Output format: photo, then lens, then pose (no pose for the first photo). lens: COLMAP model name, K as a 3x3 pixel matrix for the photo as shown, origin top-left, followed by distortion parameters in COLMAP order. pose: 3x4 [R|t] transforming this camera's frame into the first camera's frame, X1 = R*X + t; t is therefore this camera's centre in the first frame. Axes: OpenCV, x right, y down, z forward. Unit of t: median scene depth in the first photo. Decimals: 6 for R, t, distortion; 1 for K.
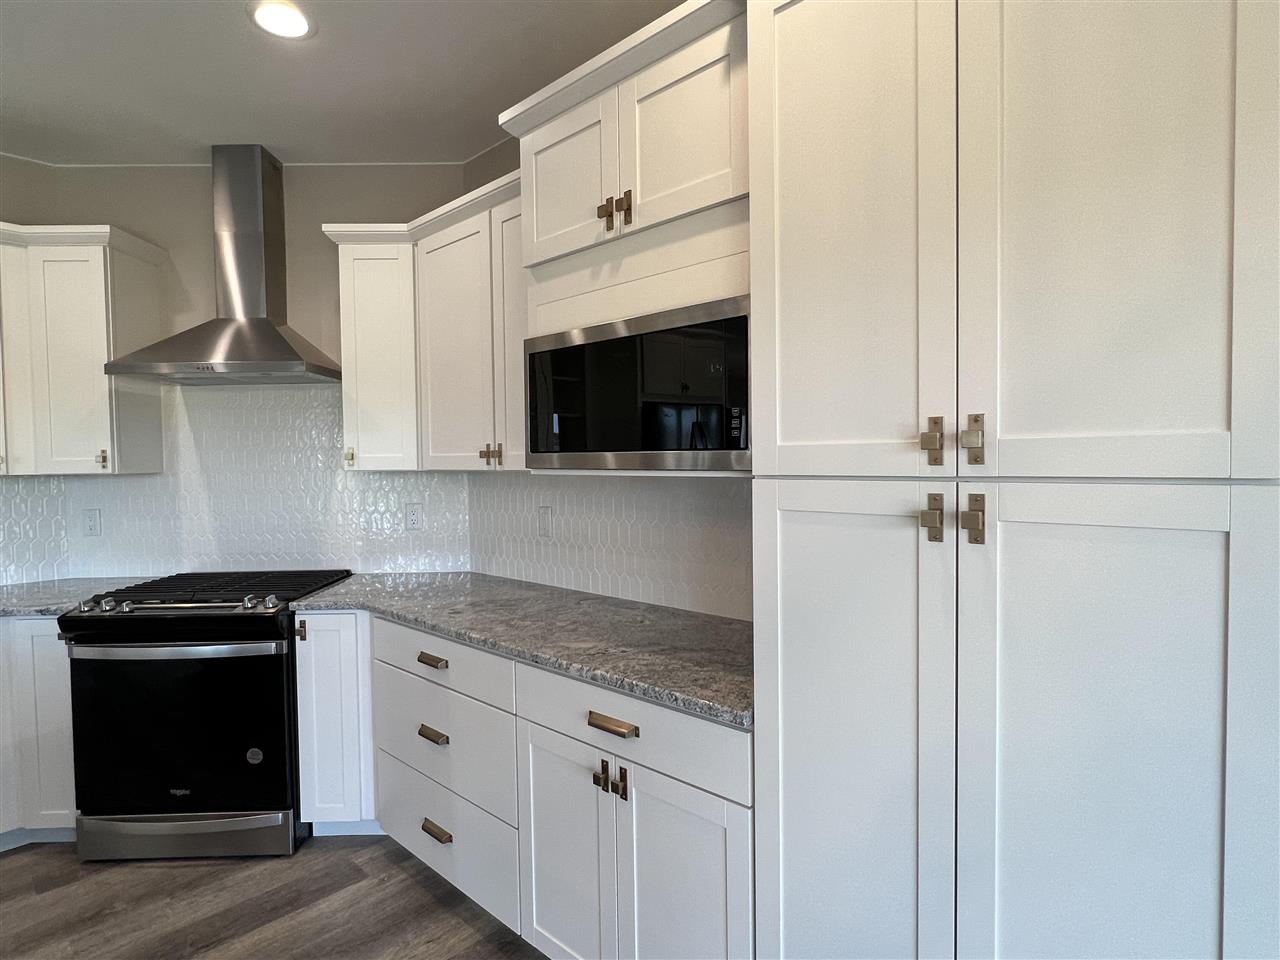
lens RADIAL K [[696.3, 0, 636.7], [0, 696.3, 481.6], [0, 0, 1]] dist [-0.003830, 0.001001]
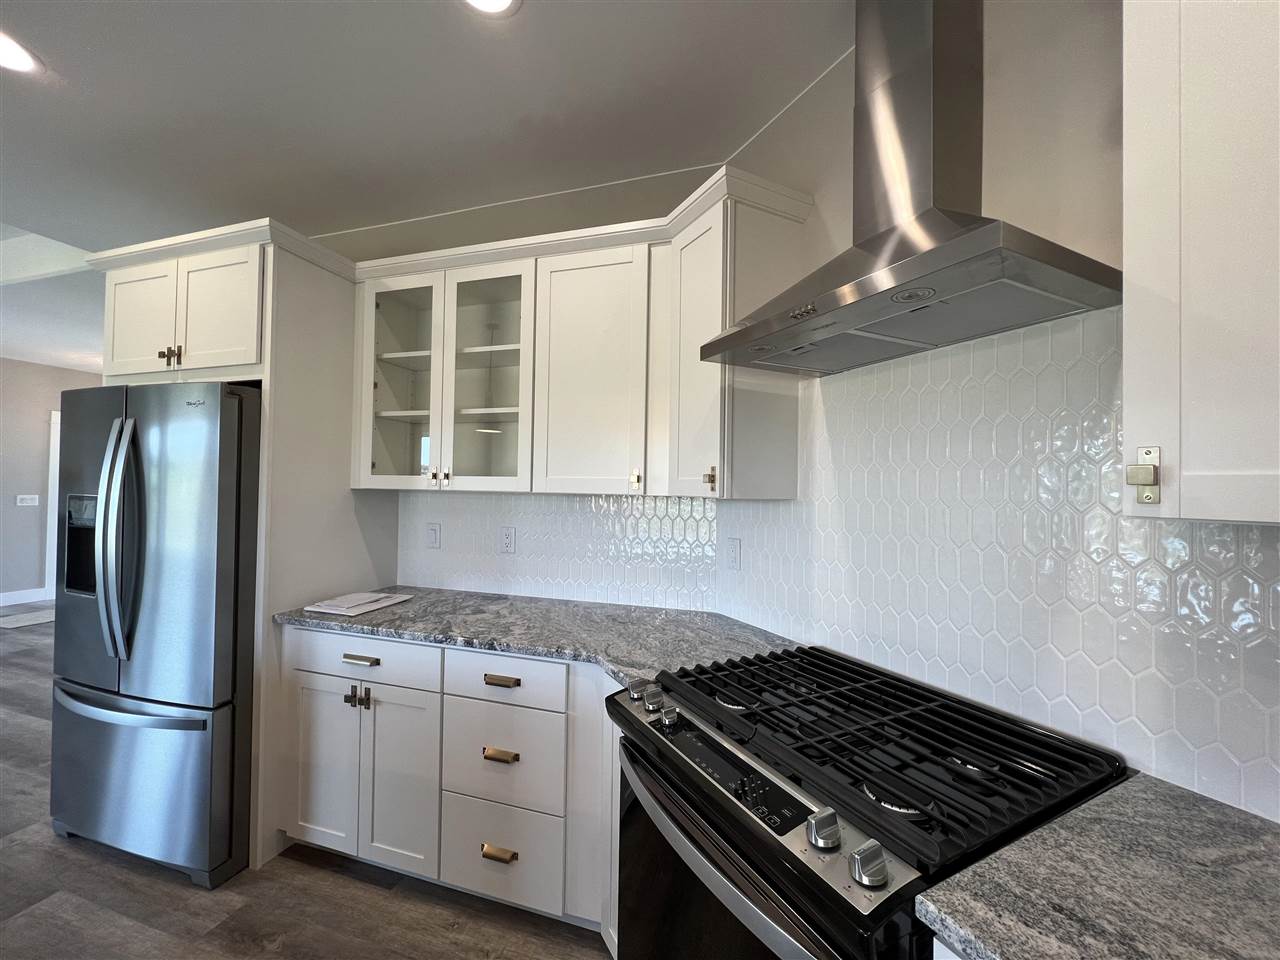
lens RADIAL K [[512.2, 0, 633.7], [0, 512.2, 479.9], [0, 0, 1]] dist [-0.003189, 0.000613]
pose [[0.442256, 0.007749, -0.896855, -0.340660], [-0.049690, 0.998639, -0.015874, -0.020159], [0.895511, 0.051586, 0.442039, 0.758340]]
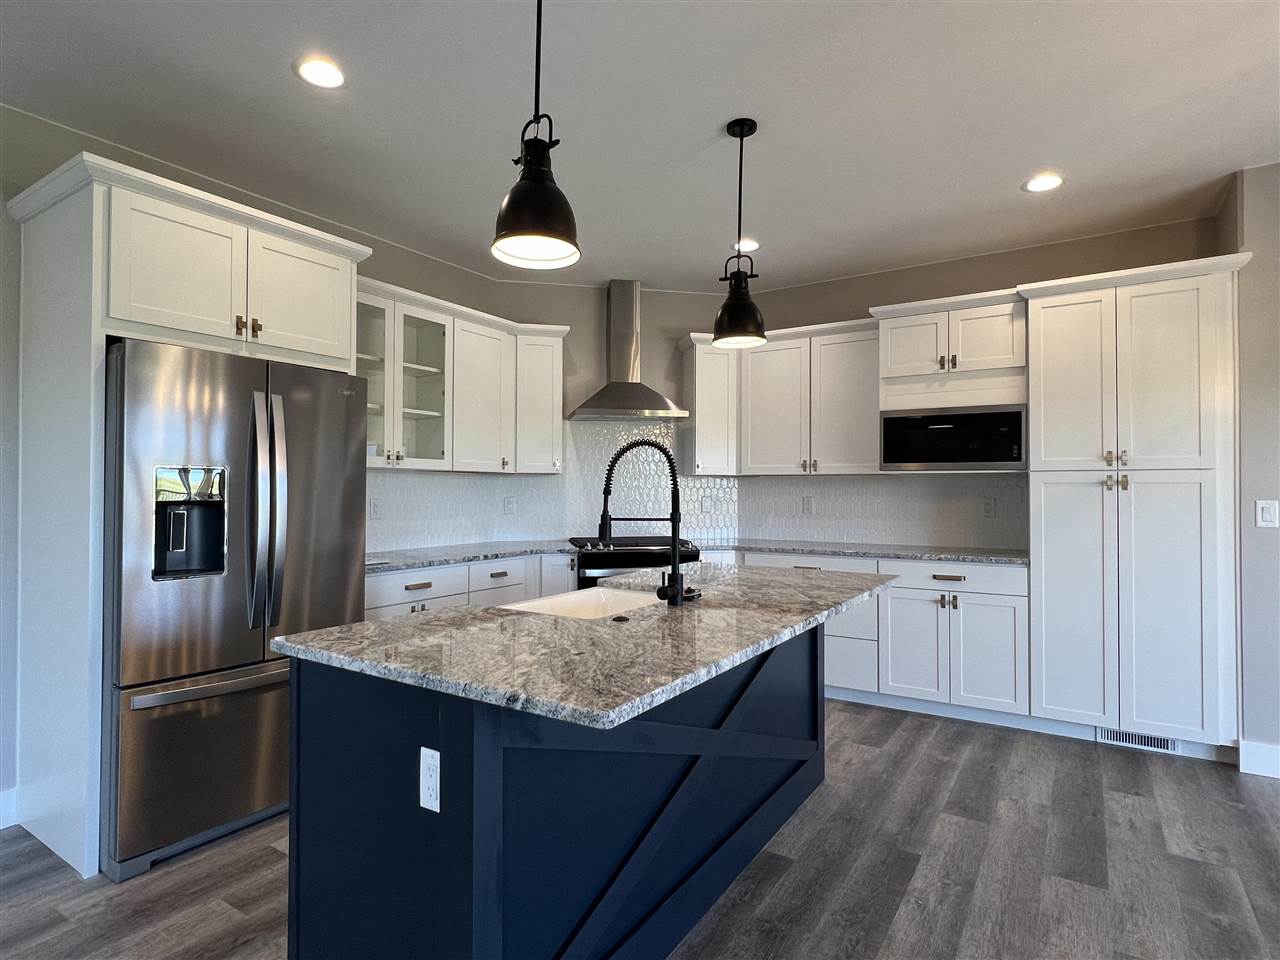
lens RADIAL K [[696.3, 0, 639.1], [0, 696.3, 479.7], [0, 0, 1]] dist [-0.003830, 0.001001]
pose [[0.981237, 0.018352, 0.191932, -1.007422], [-0.009038, 0.998743, -0.049293, 0.094488], [-0.192596, 0.046634, 0.980169, -0.744170]]
